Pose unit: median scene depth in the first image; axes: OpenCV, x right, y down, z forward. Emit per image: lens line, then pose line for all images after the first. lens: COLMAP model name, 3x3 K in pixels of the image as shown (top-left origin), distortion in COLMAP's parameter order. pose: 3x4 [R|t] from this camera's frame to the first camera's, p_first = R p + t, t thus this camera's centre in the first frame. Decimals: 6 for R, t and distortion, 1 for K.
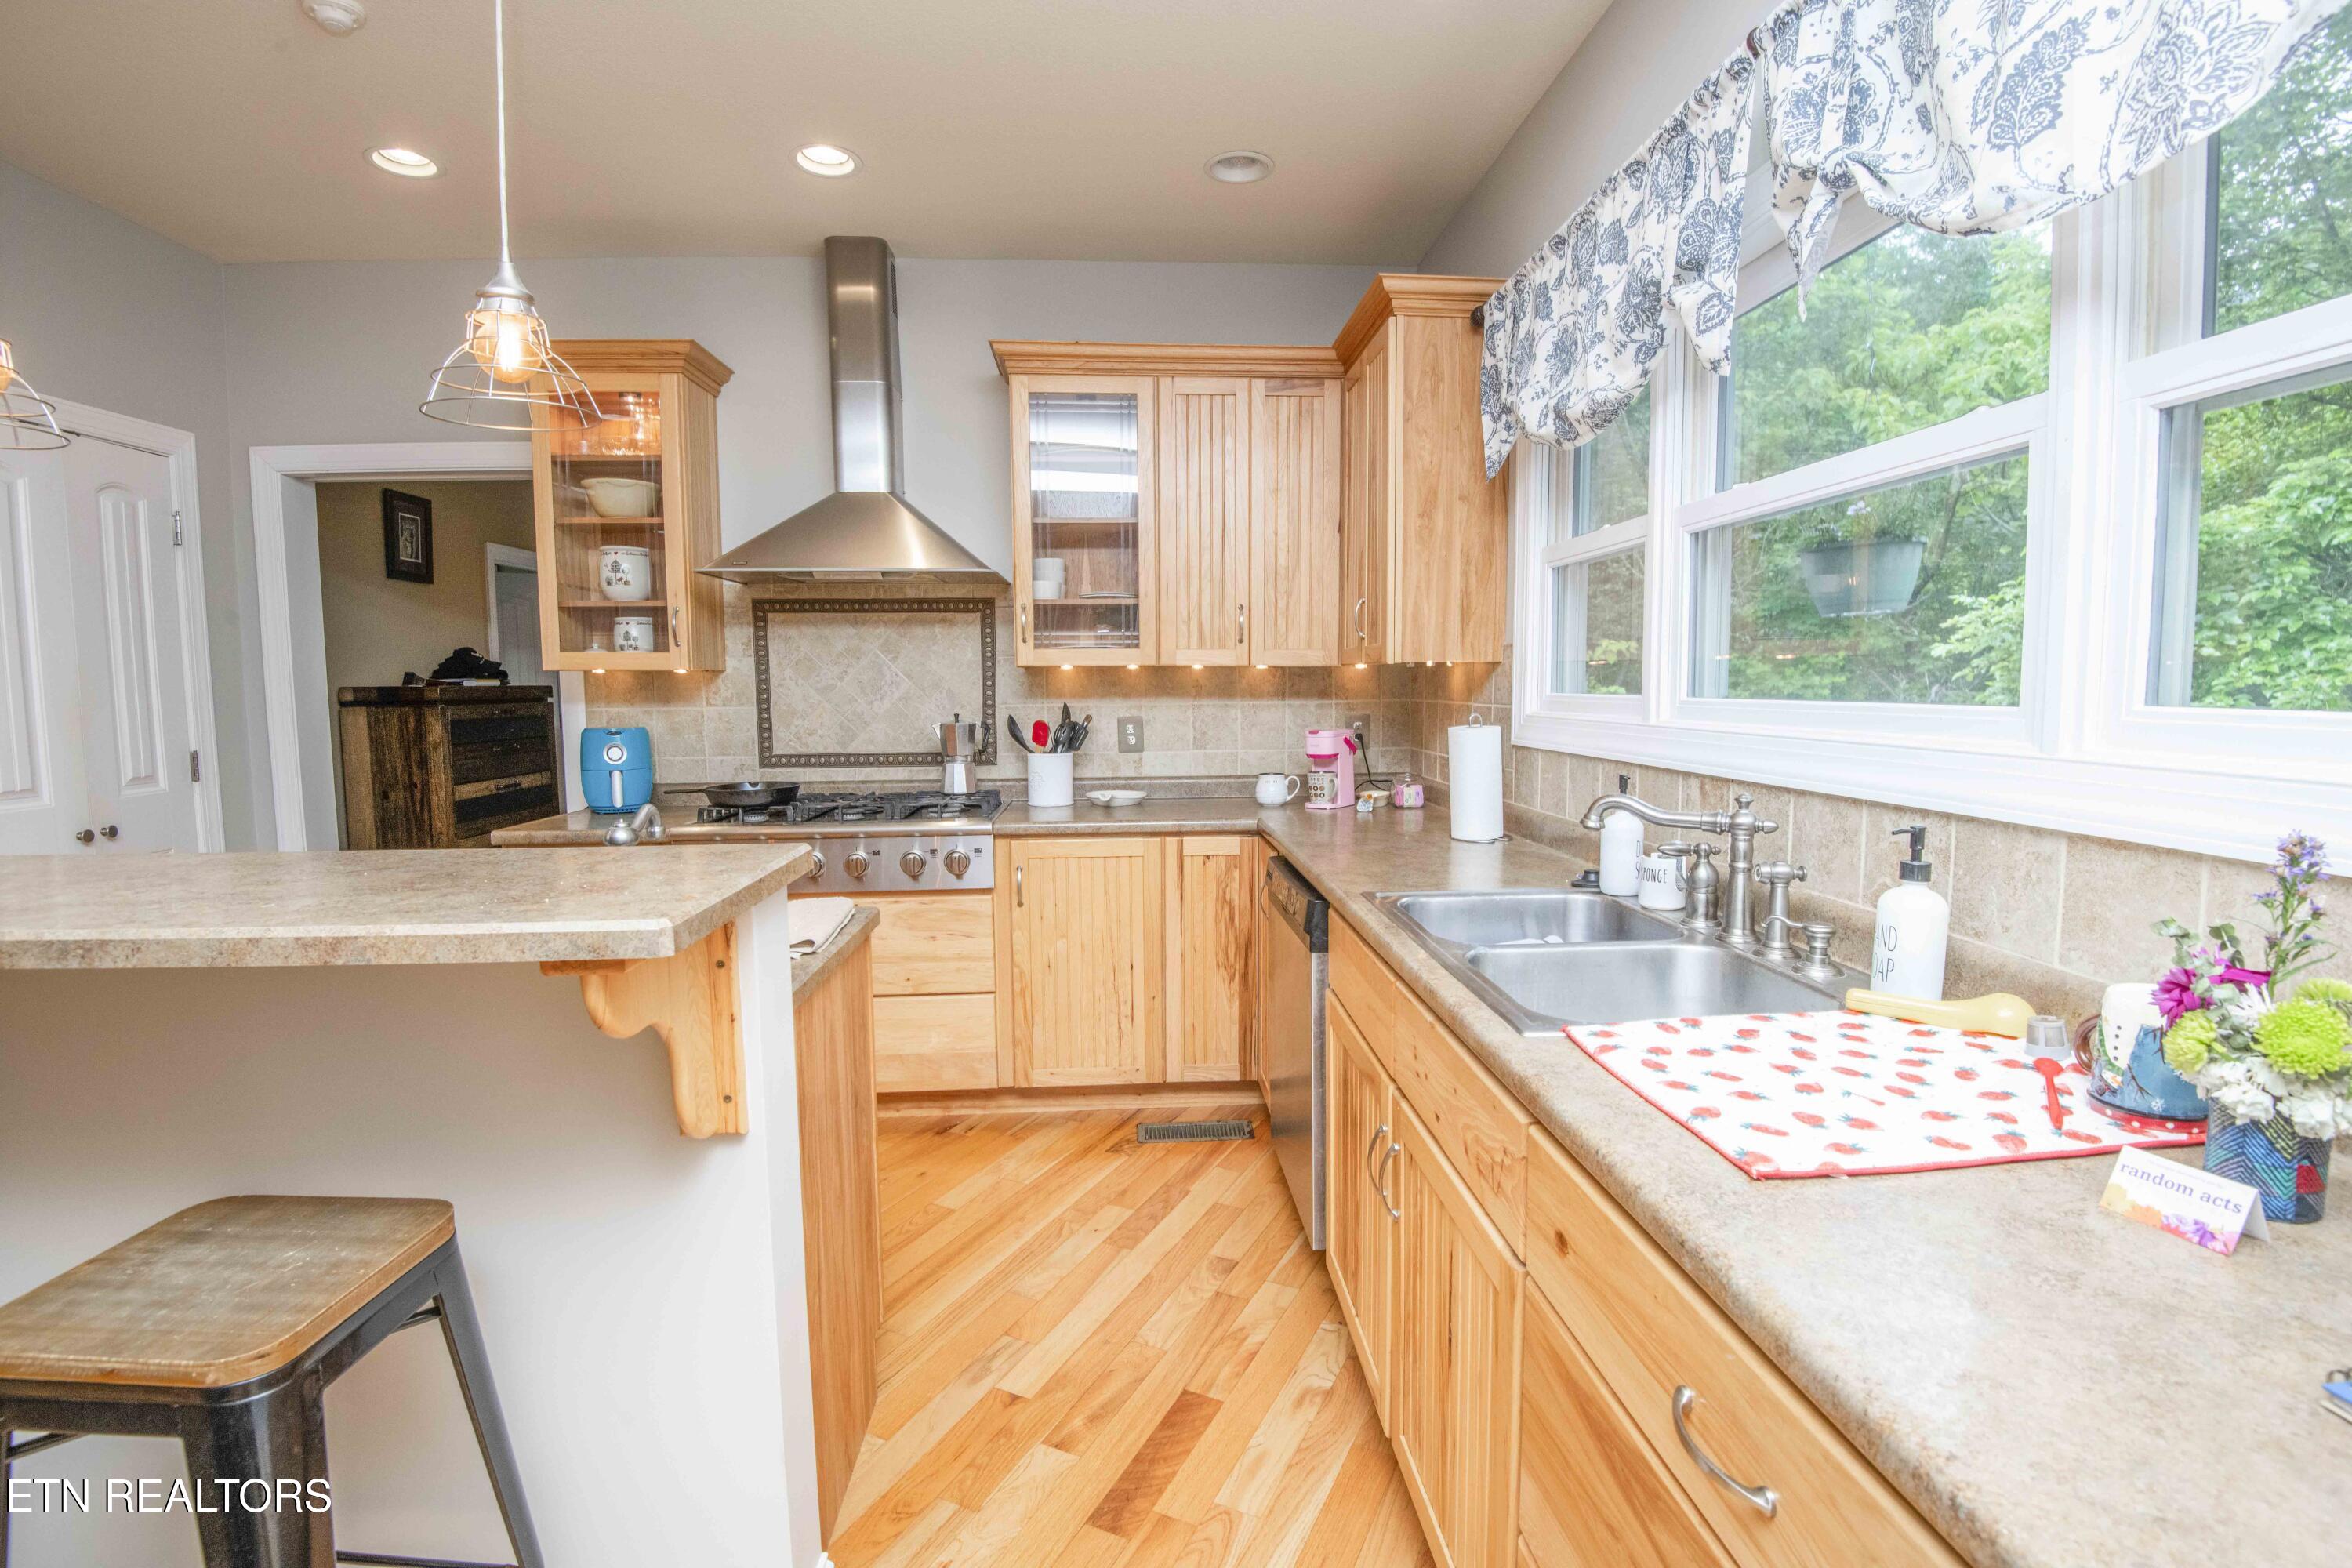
lens RADIAL K [[1133.1, 0, 1176.0], [0, 1133.1, 784.0], [0, 0, 1]] dist [-0.022955, -0.007648]
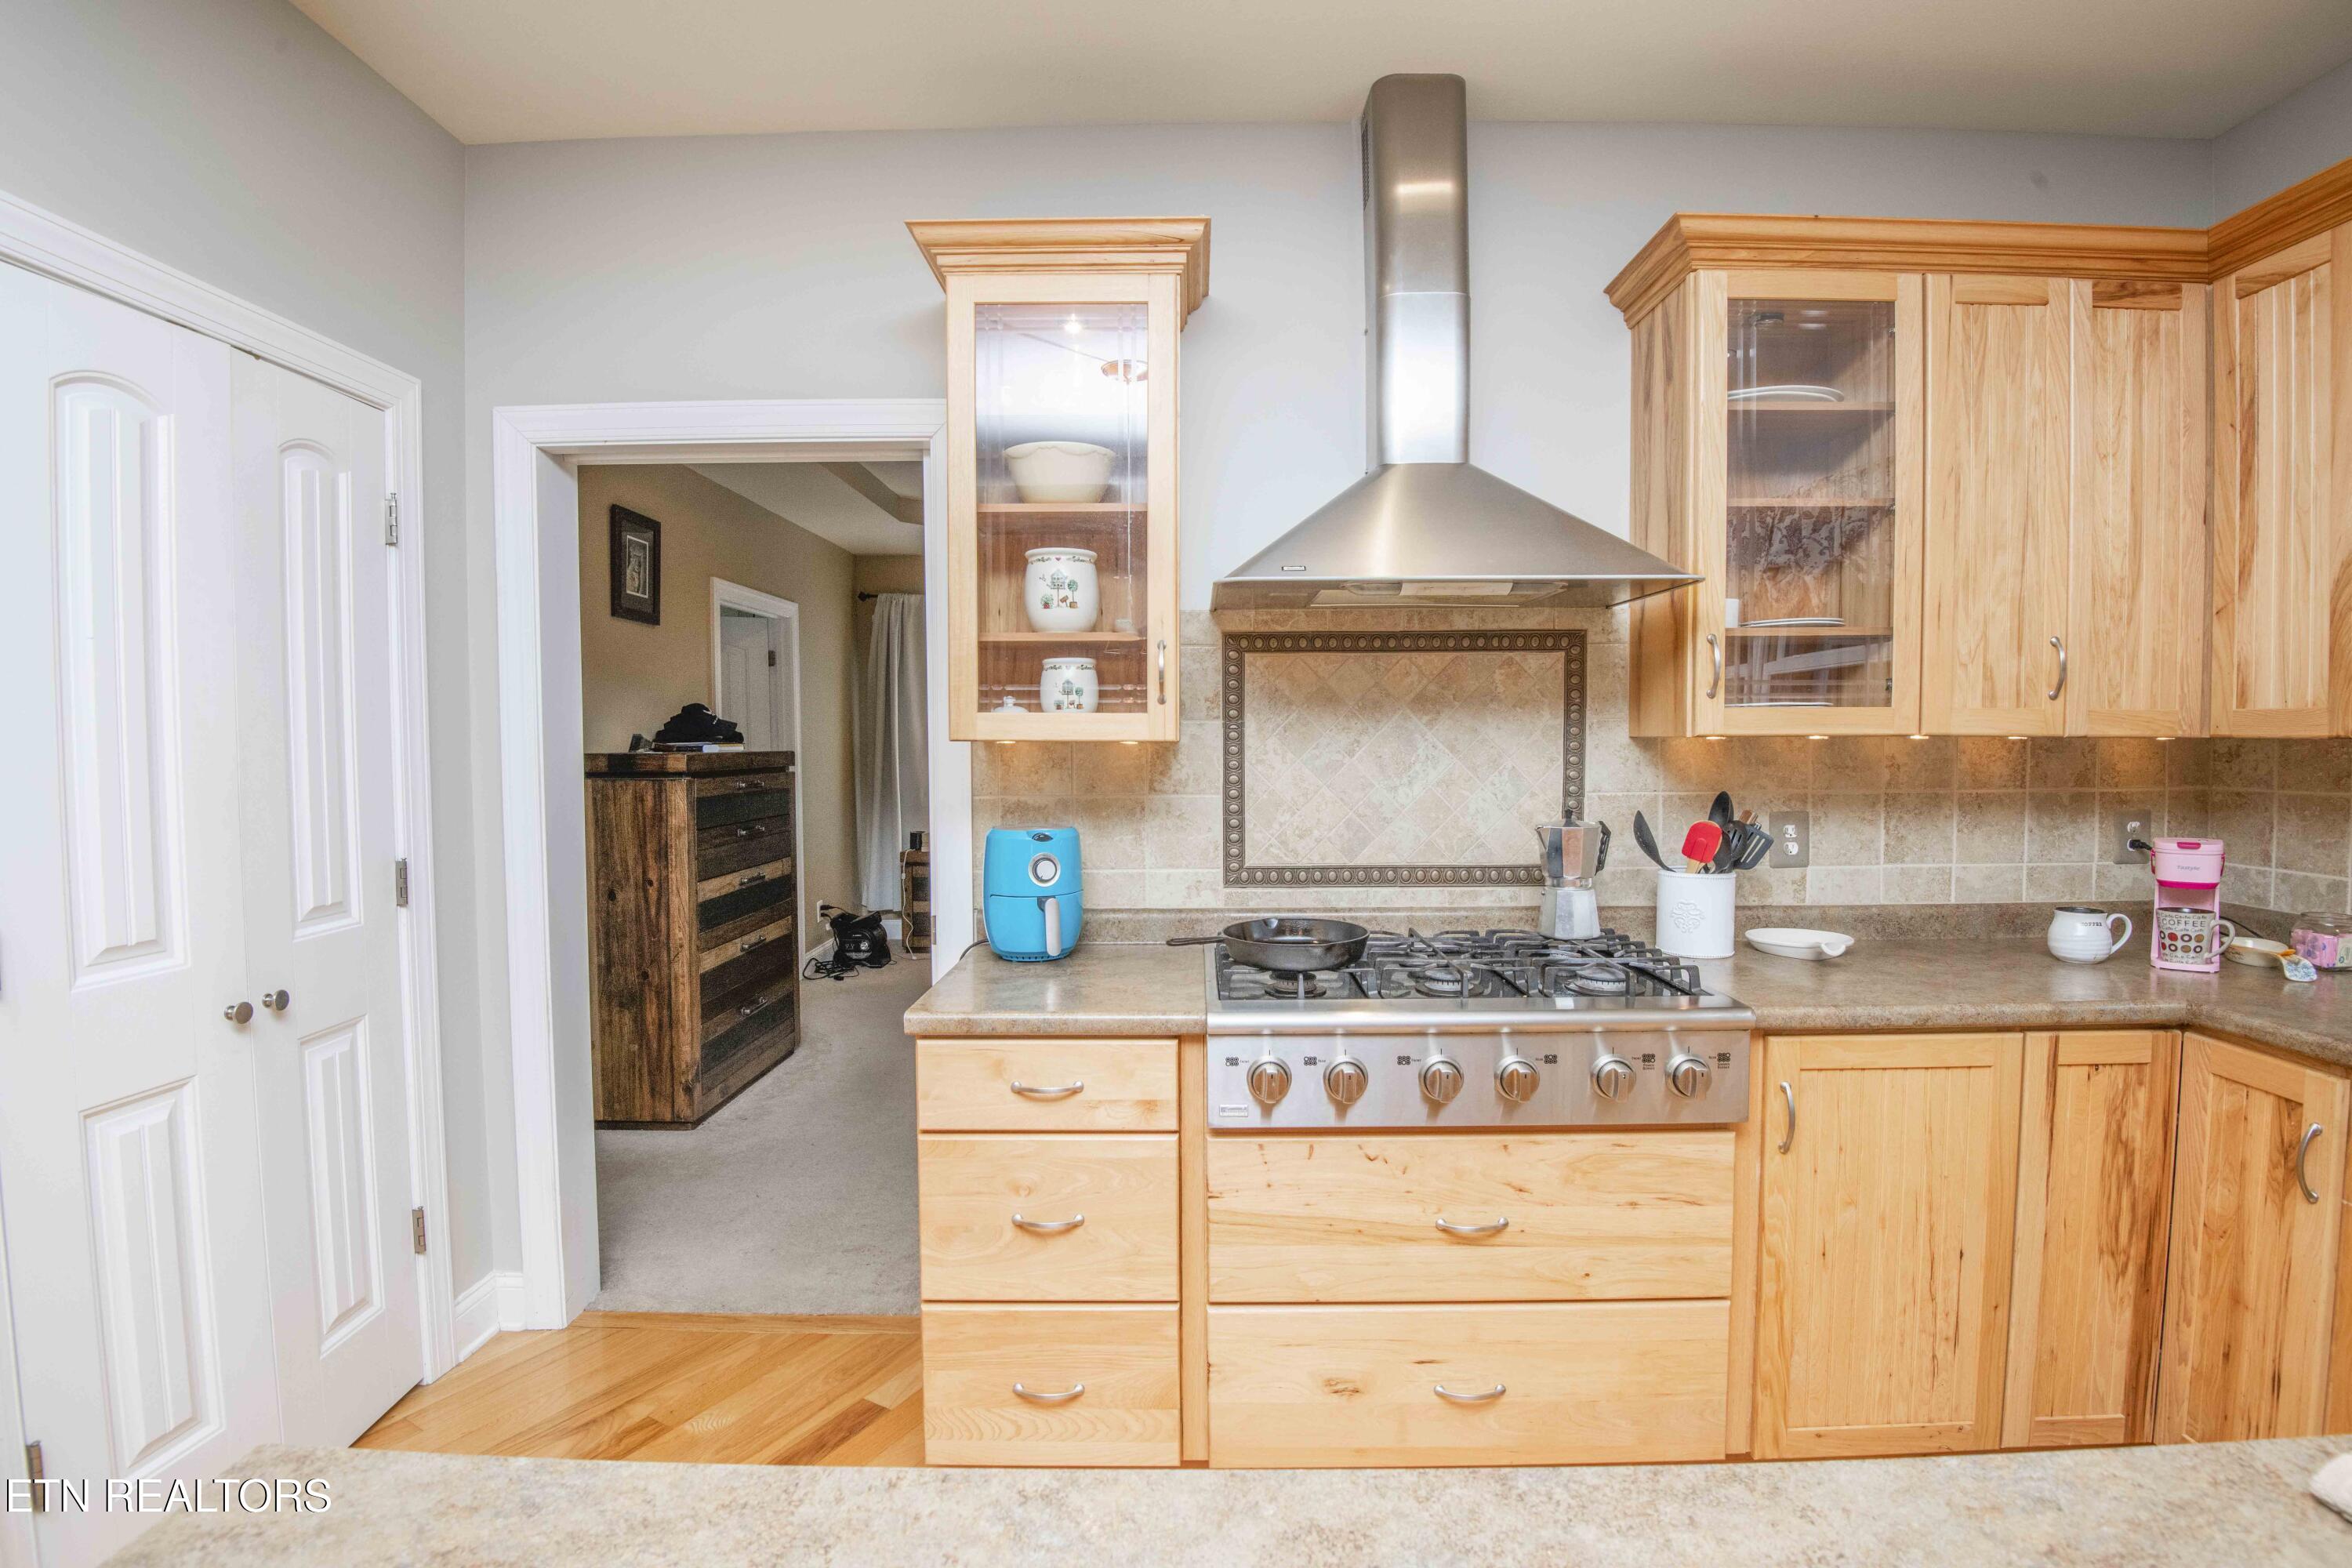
lens RADIAL K [[1118.0, 0, 1176.0], [0, 1118.0, 784.0], [0, 0, 1]] dist [0.016471, -0.045546]
pose [[0.997085, 0.005719, -0.076080, -0.350715], [-0.009591, 0.998672, -0.050626, -0.041105], [0.075690, 0.051208, 0.995816, 0.347155]]
